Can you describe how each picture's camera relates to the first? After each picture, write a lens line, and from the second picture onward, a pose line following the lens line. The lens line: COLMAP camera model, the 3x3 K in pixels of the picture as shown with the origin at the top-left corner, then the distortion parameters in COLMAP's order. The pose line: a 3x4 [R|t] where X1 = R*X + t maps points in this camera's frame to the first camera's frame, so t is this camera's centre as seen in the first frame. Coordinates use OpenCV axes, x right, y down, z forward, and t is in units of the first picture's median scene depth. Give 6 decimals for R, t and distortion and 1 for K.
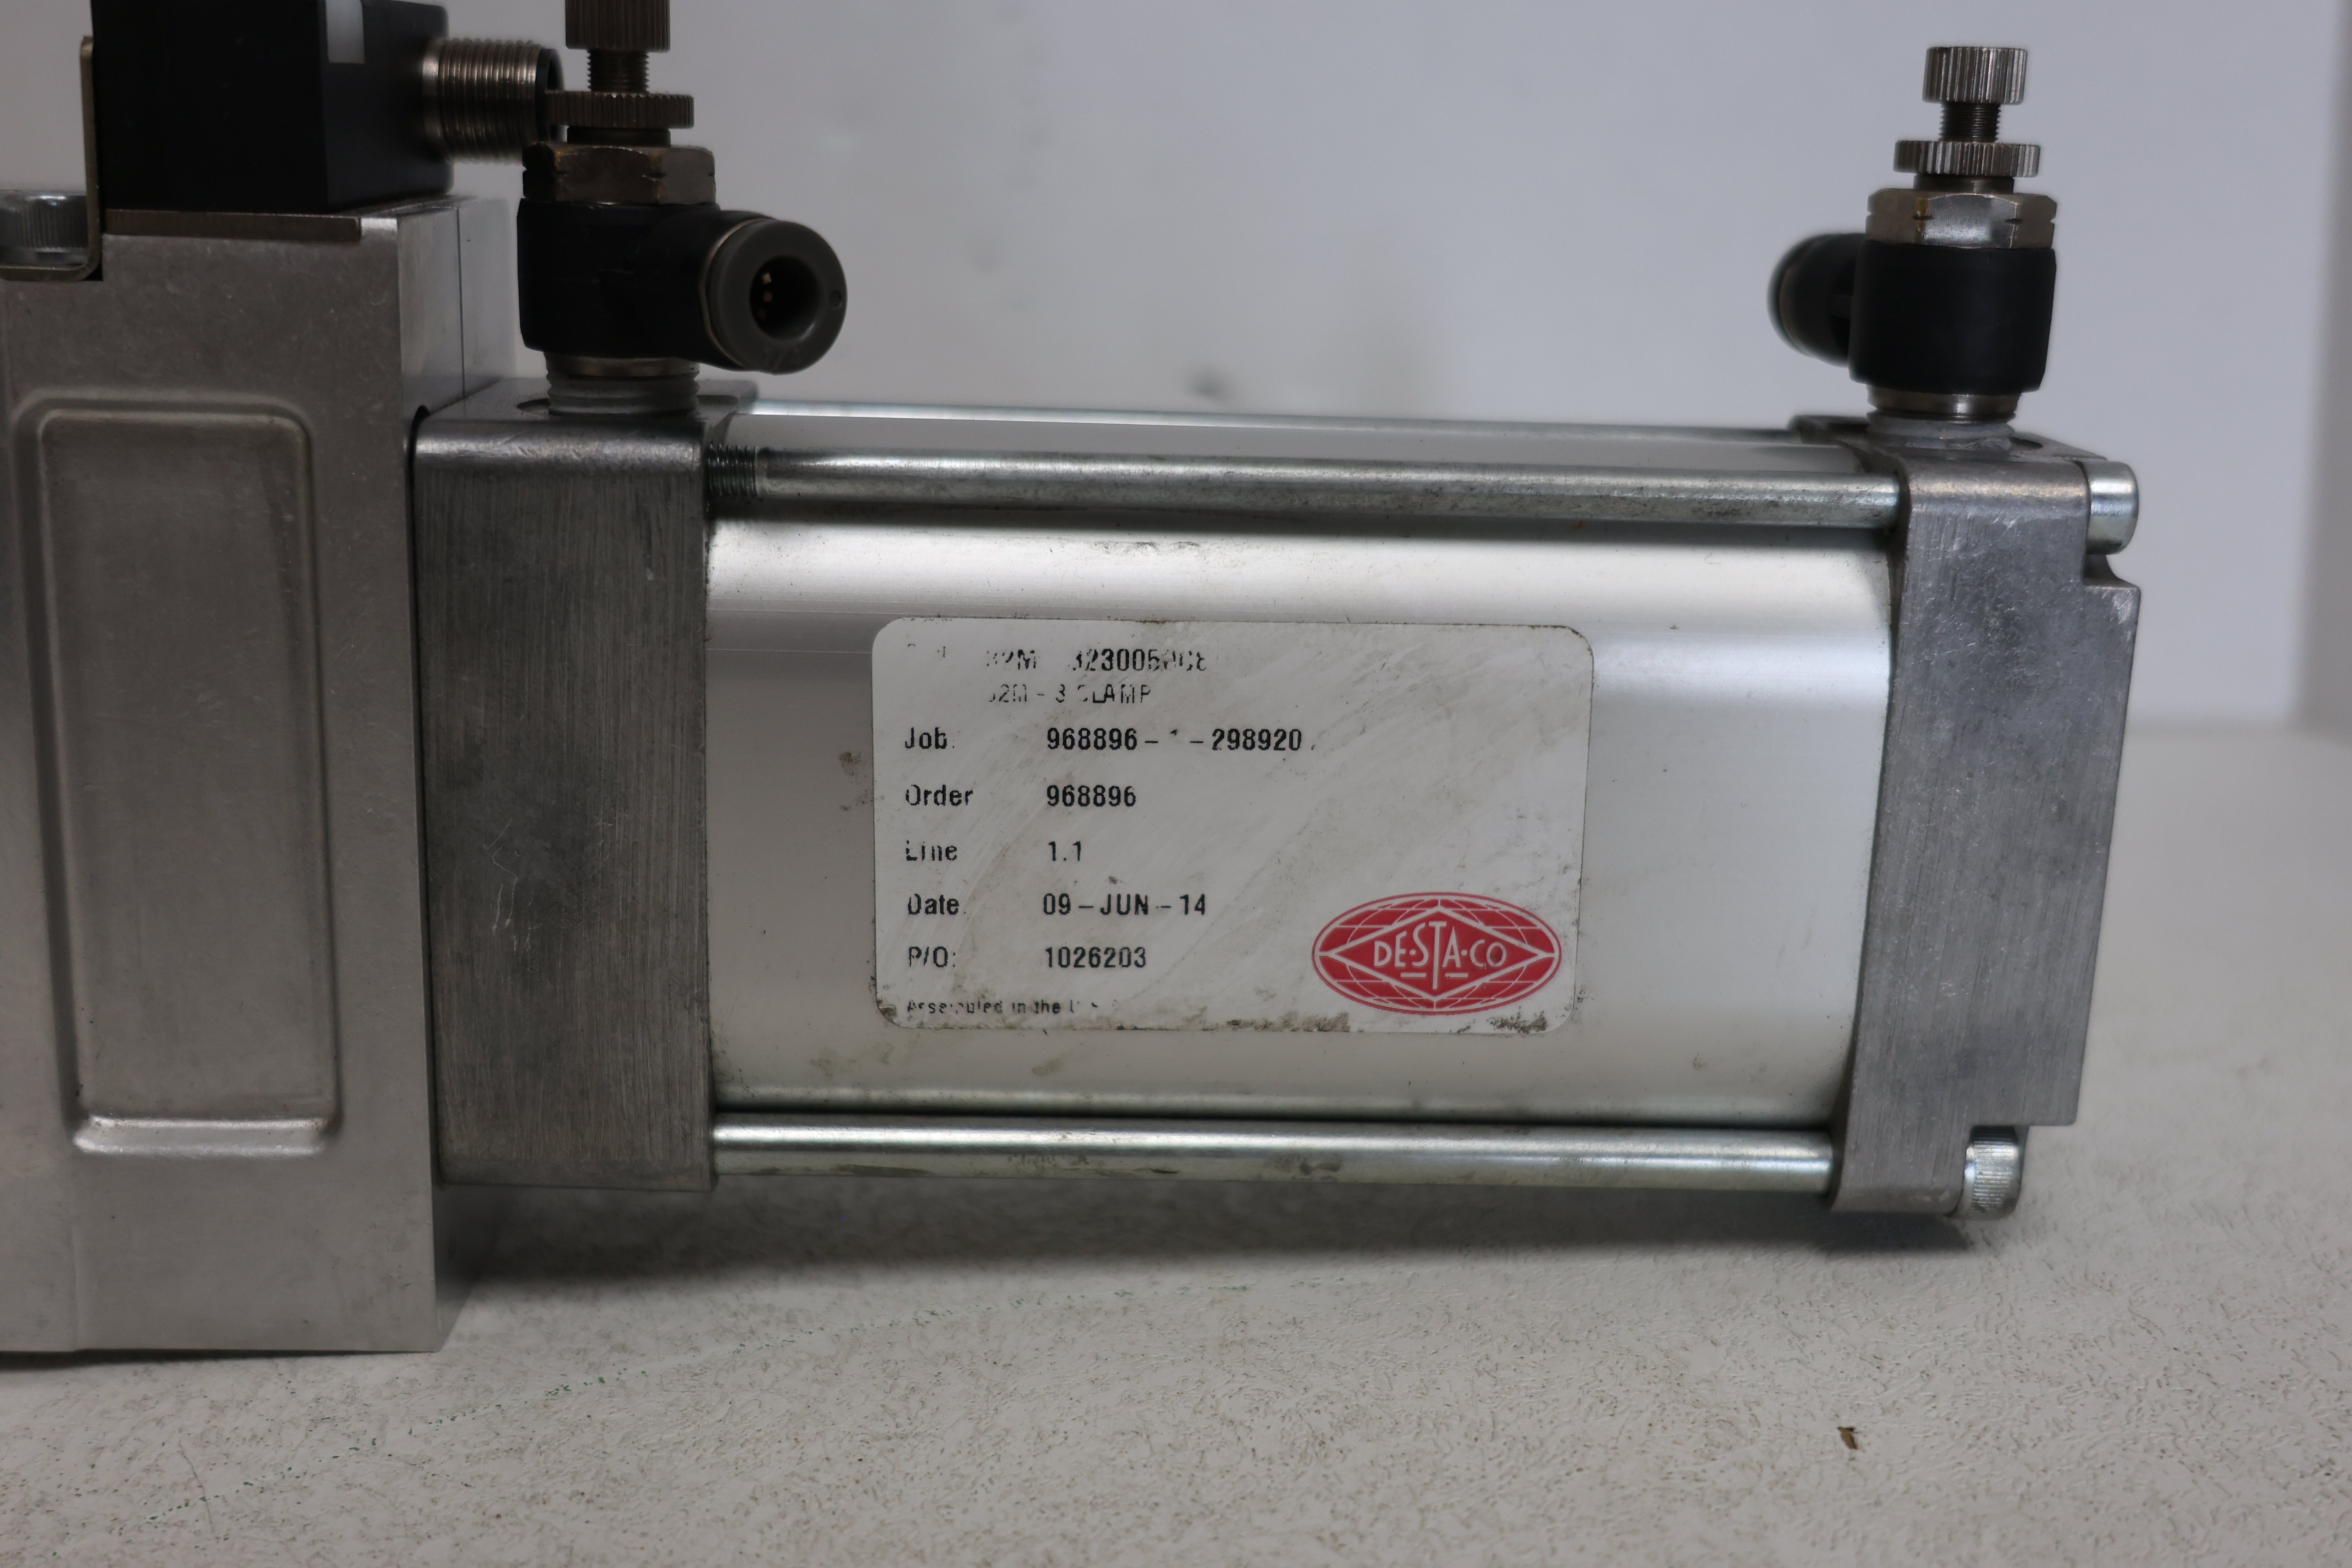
lens RADIAL K [[2696.7, 0, 1188.3], [0, 2696.7, 741.6], [0, 0, 1]] dist [0.009851, 0.037945]
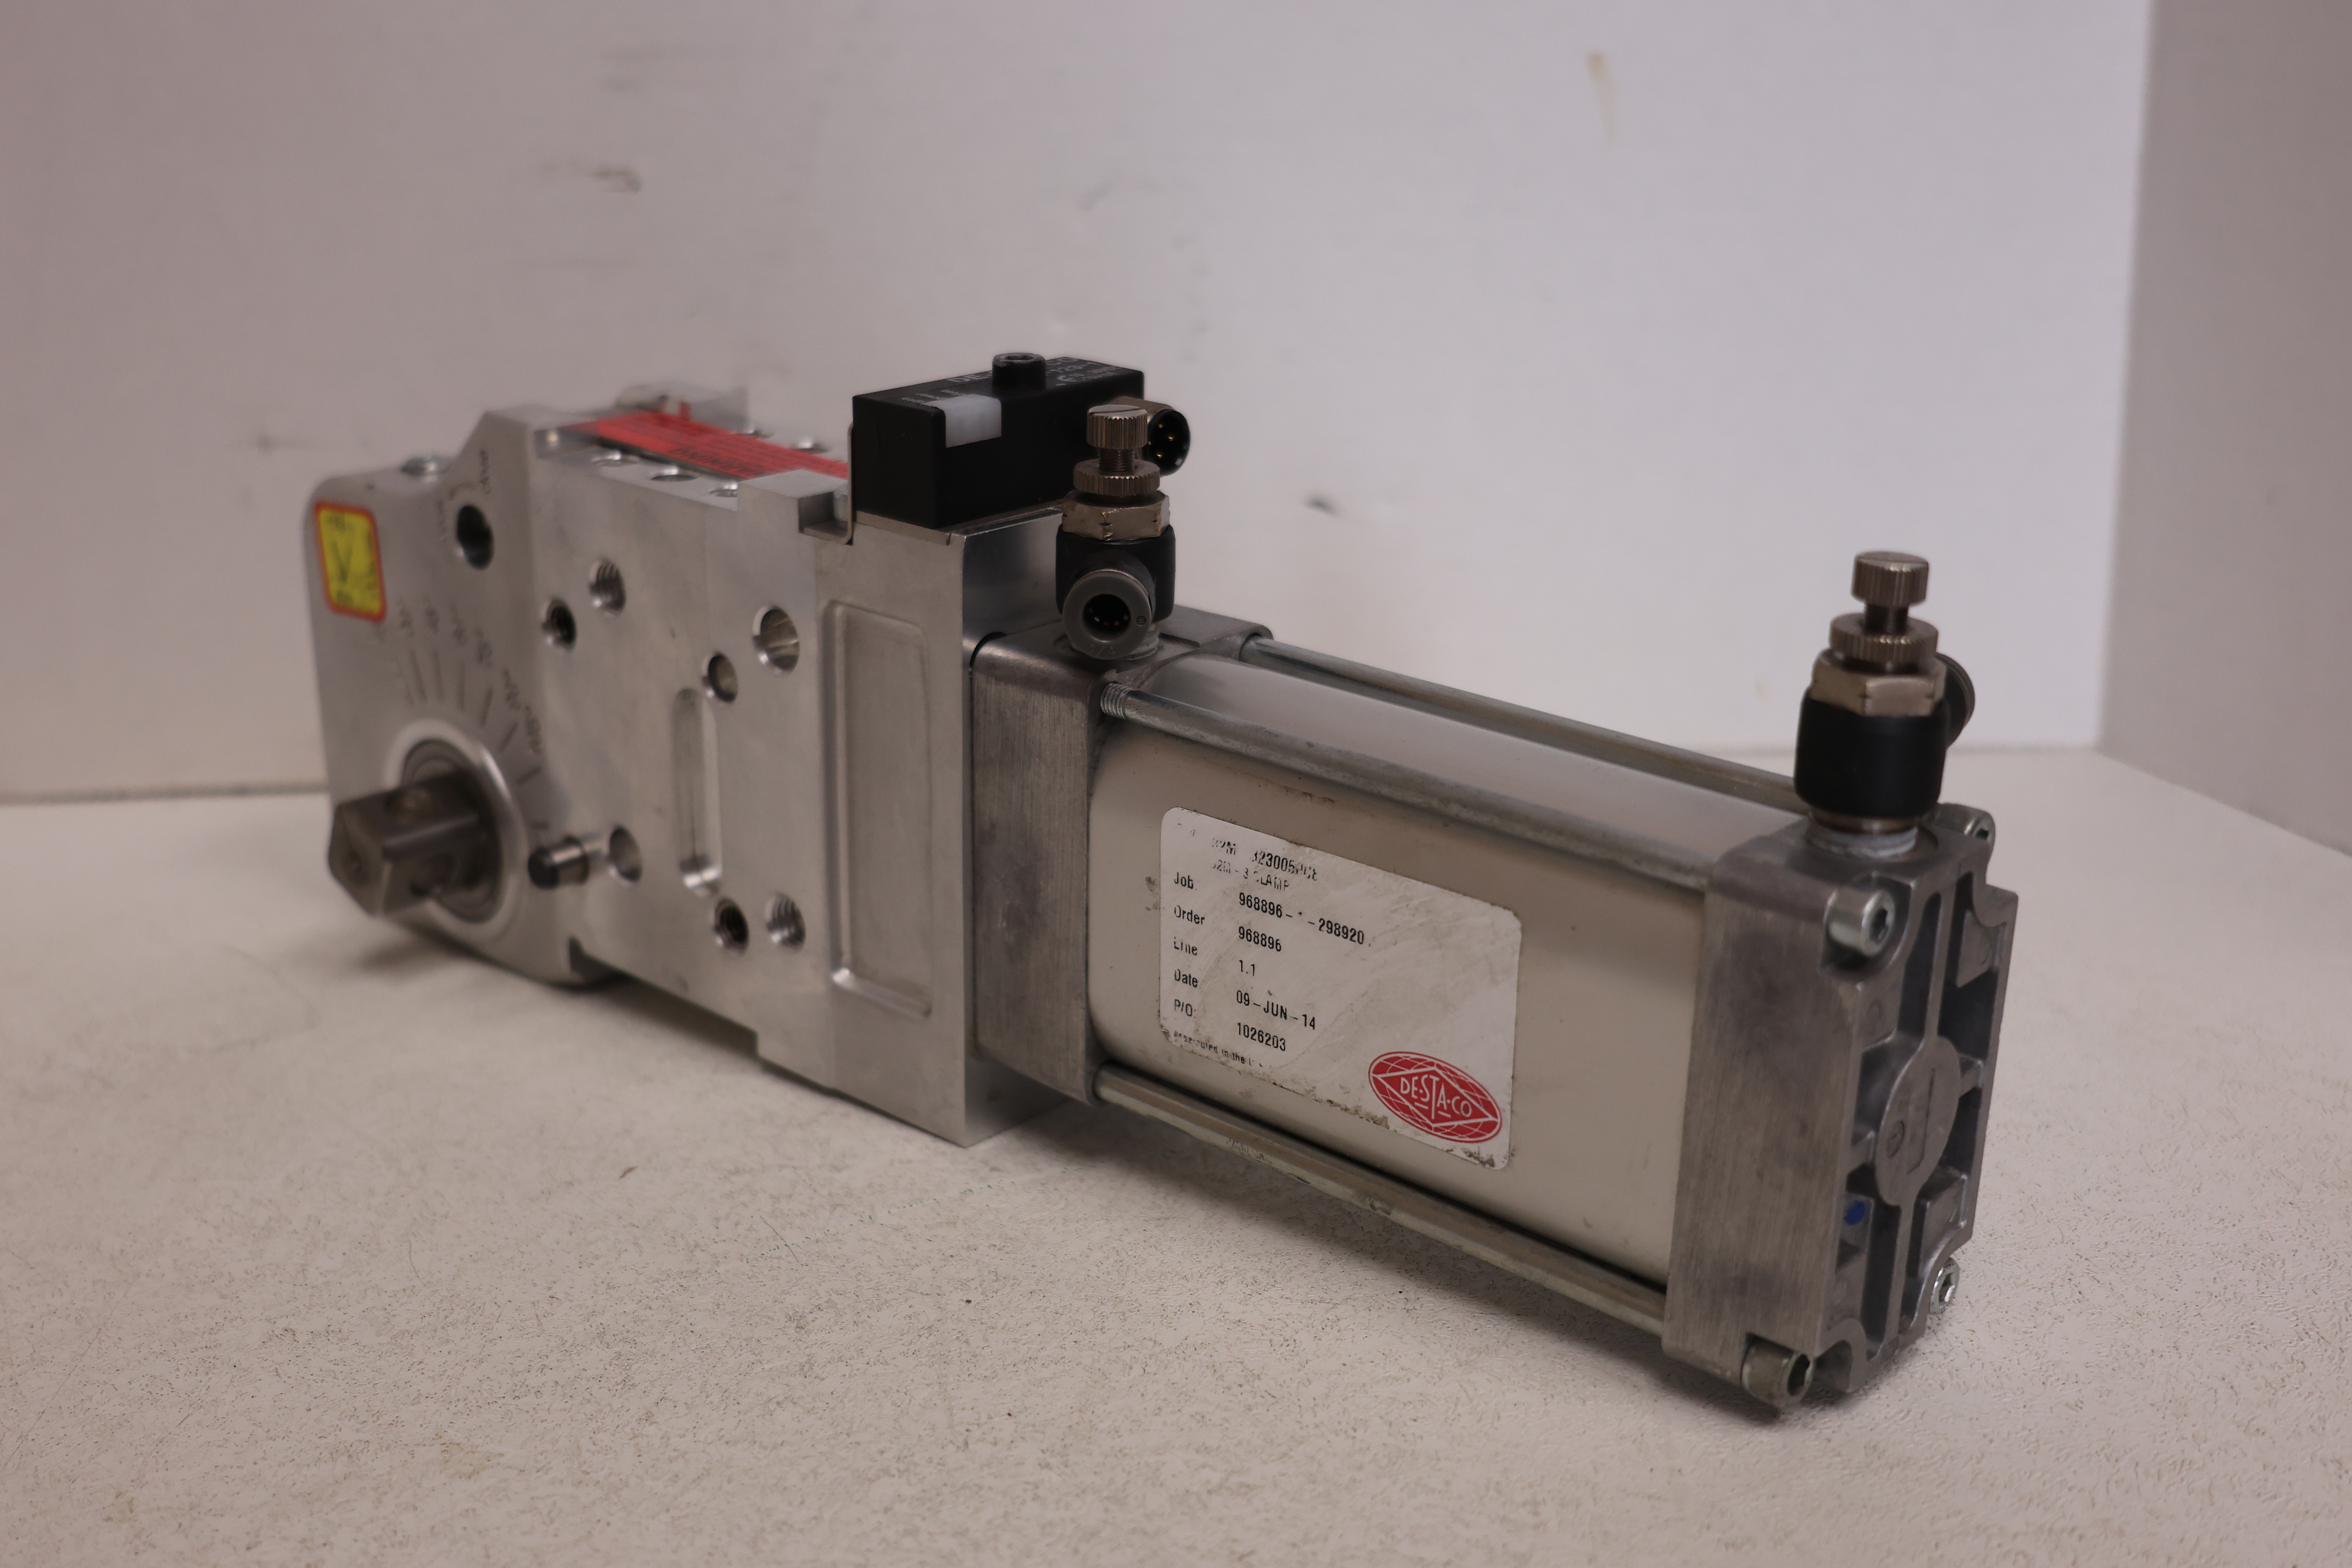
lens RADIAL K [[2668.6, 0, 1166.0], [0, 2668.6, 778.3], [0, 0, 1]] dist [0.030417, -0.009939]
pose [[0.999605, 0.007790, -0.027020, -0.060593], [-0.006077, 0.998001, 0.062910, -0.148832], [0.027456, -0.062721, 0.997653, -0.766167]]
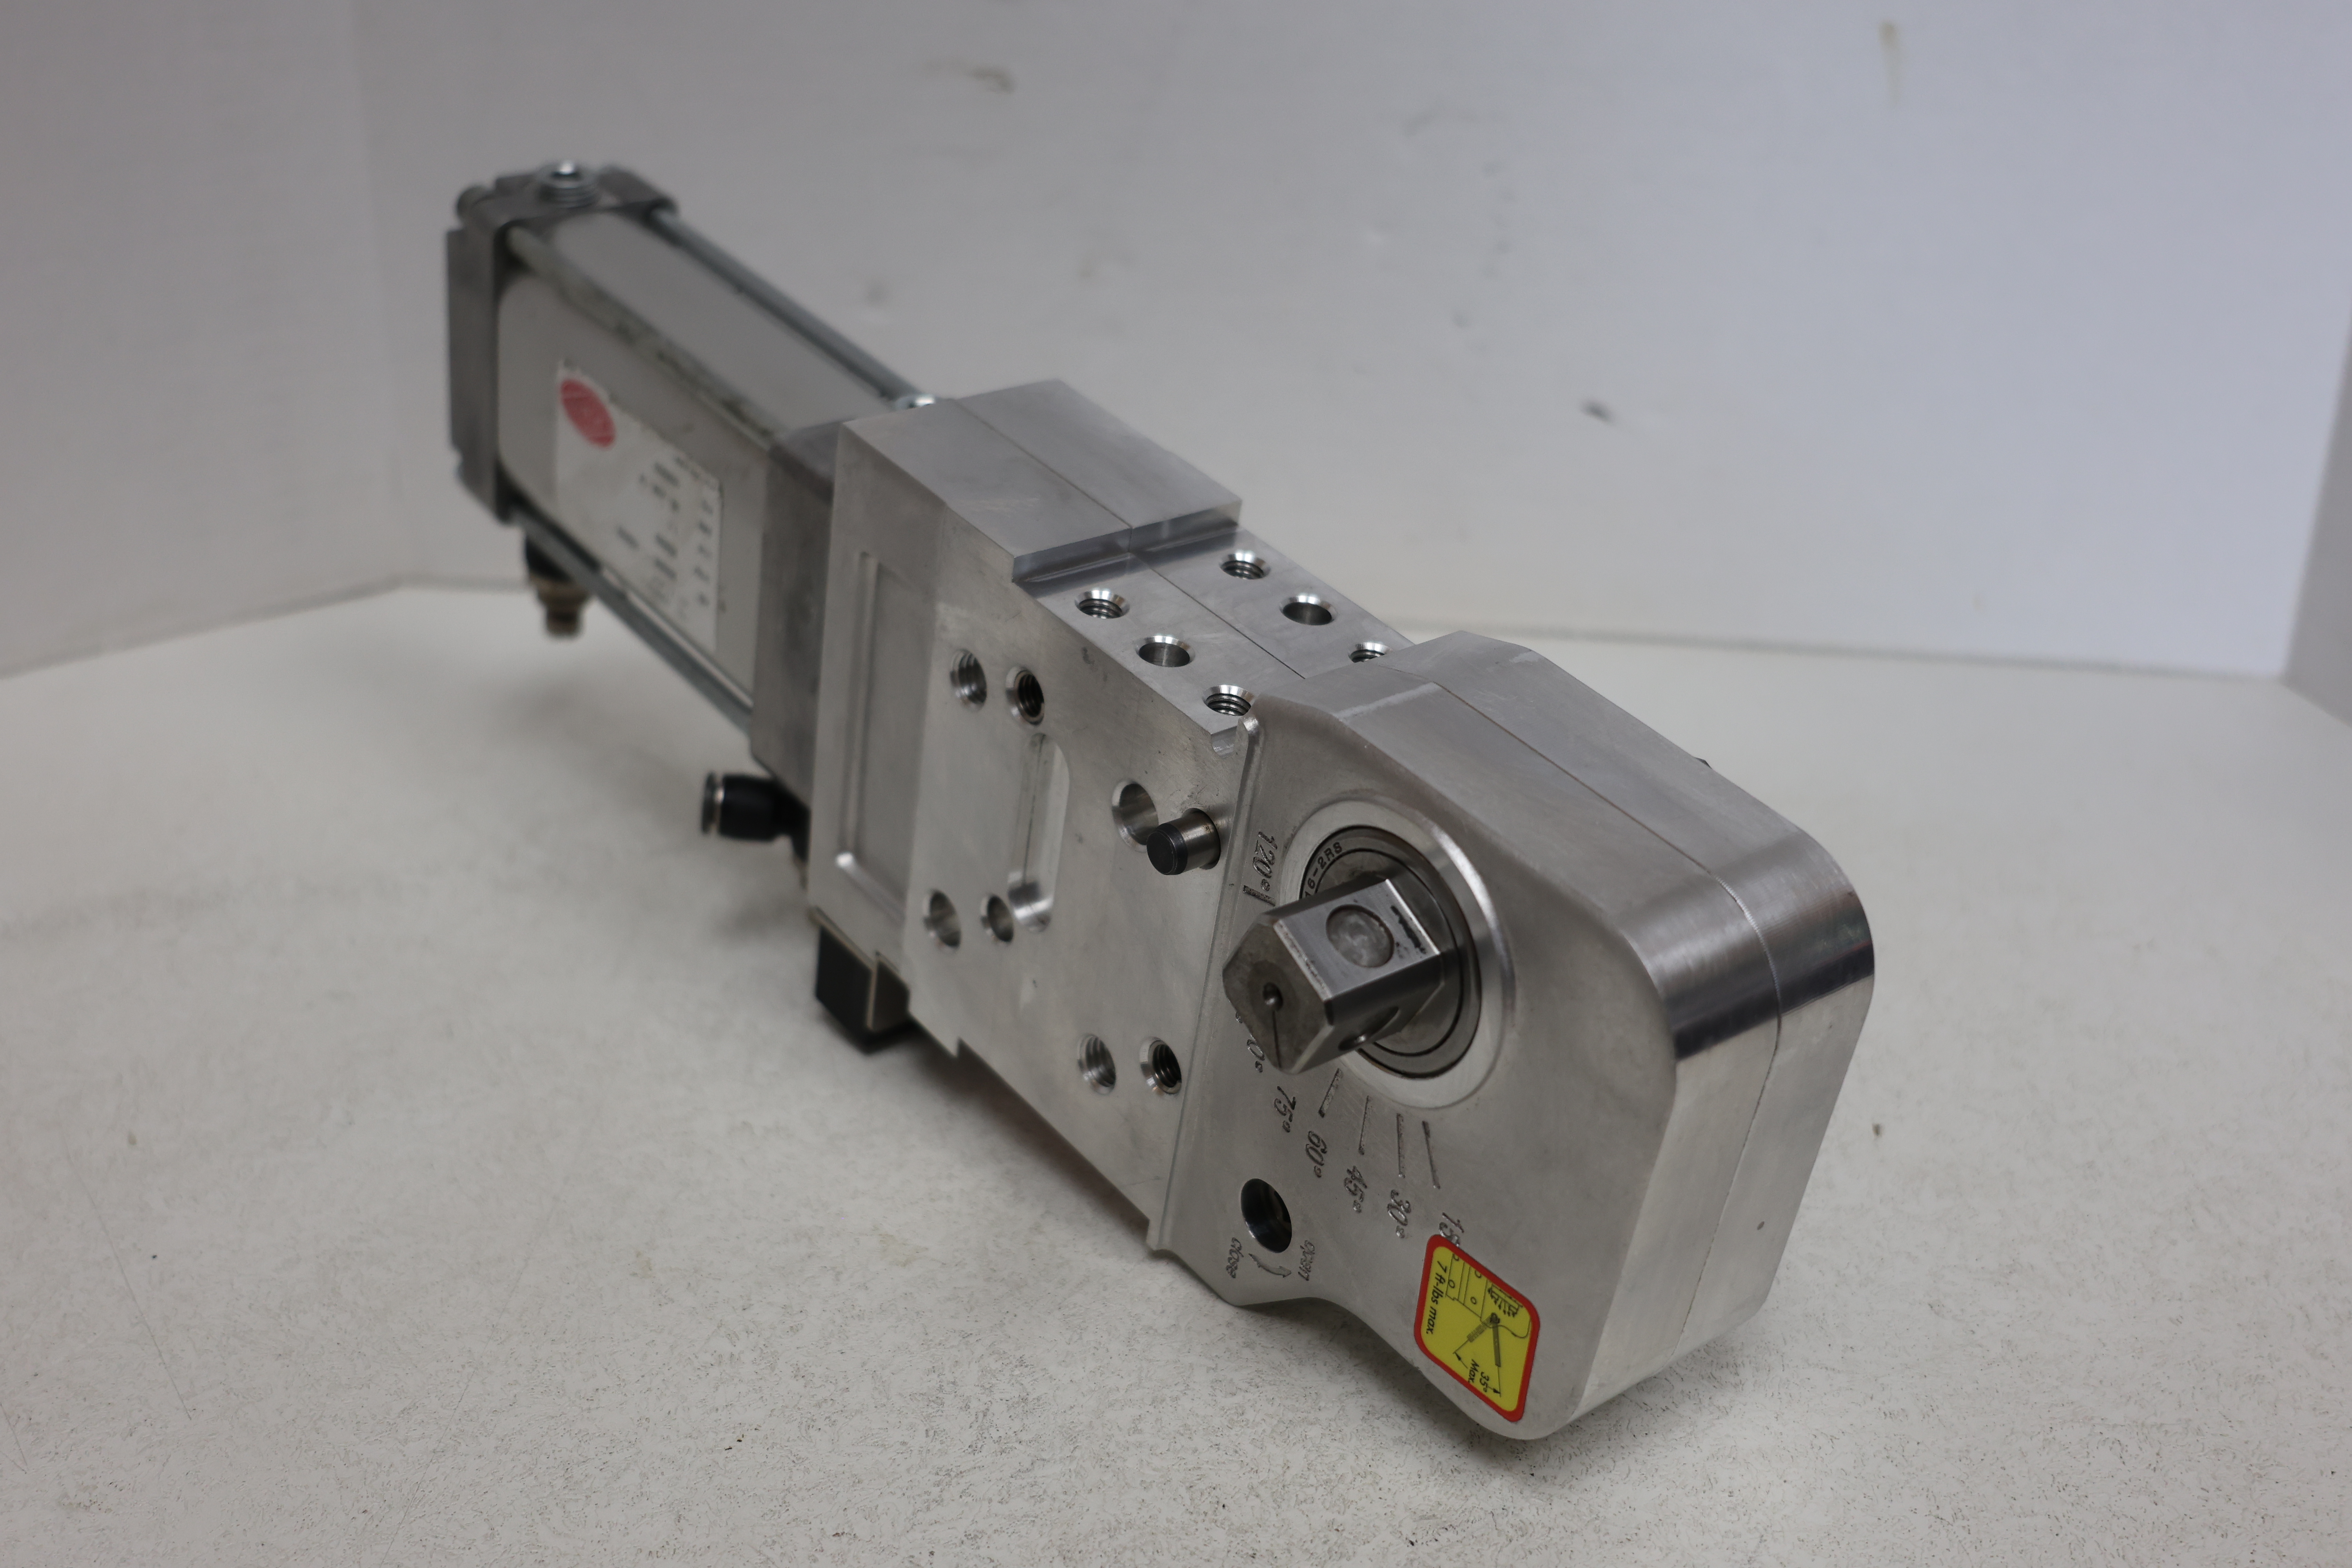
lens RADIAL K [[2696.7, 0, 1188.3], [0, 2696.7, 741.6], [0, 0, 1]] dist [0.009851, 0.037945]
pose [[0.992952, 0.087231, -0.080228, -0.162311], [-0.071845, 0.981424, 0.177888, -0.398766], [0.094255, -0.170871, 0.980775, -1.138624]]
